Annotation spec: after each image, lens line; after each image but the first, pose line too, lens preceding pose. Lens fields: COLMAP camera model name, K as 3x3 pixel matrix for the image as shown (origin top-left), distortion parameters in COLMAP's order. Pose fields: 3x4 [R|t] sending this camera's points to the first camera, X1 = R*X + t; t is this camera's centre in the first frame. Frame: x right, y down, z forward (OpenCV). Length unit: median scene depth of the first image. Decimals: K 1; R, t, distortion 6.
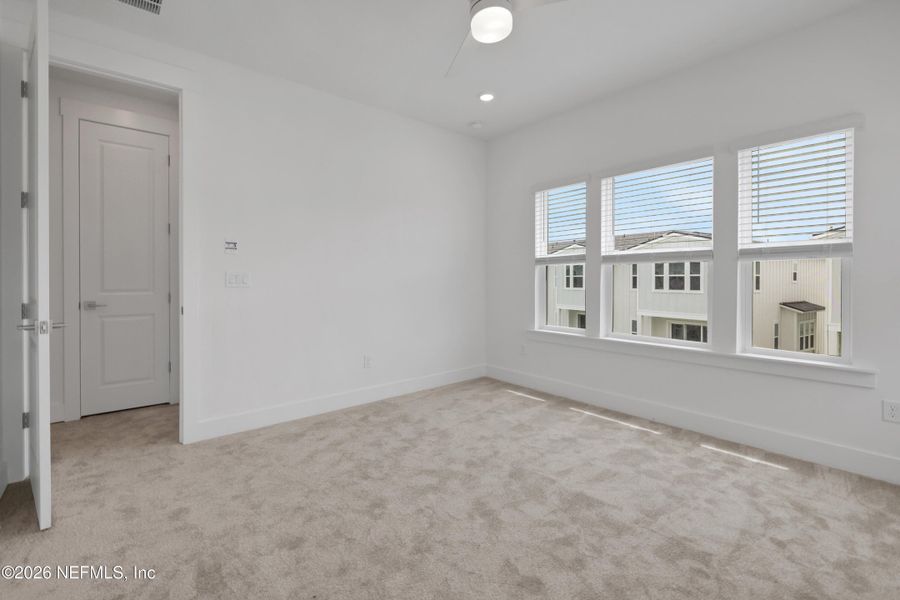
lens RADIAL K [[399.4, 0, 445.0], [0, 399.4, 284.5], [0, 0, 1]] dist [0.000200, 0.000119]
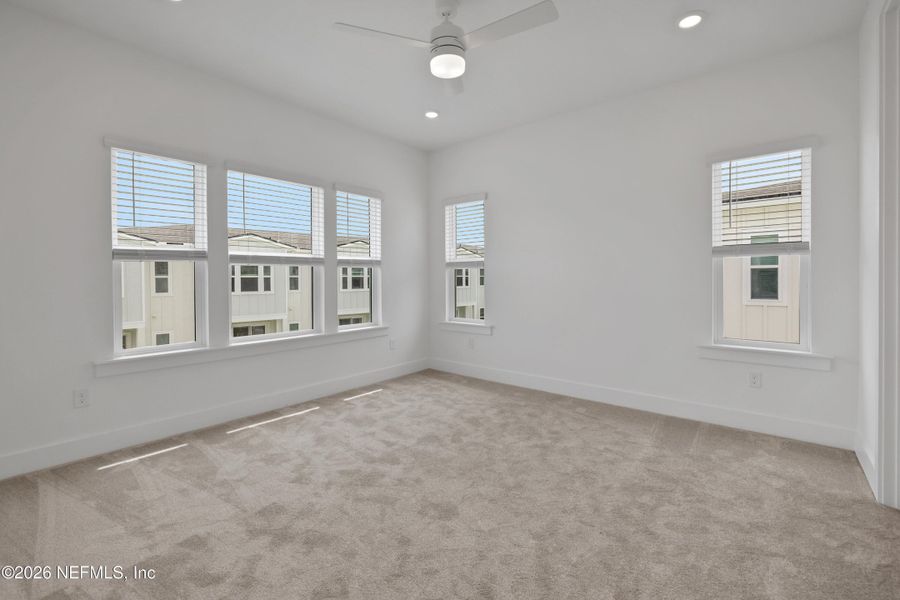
lens RADIAL K [[397.9, 0, 446.6], [0, 397.9, 282.4], [0, 0, 1]] dist [-0.002247, -0.000027]
pose [[-0.180110, -0.004682, 0.983635, -0.694448], [0.020449, 0.999755, 0.008503, -0.007128], [-0.983434, 0.021645, -0.179970, 0.805484]]
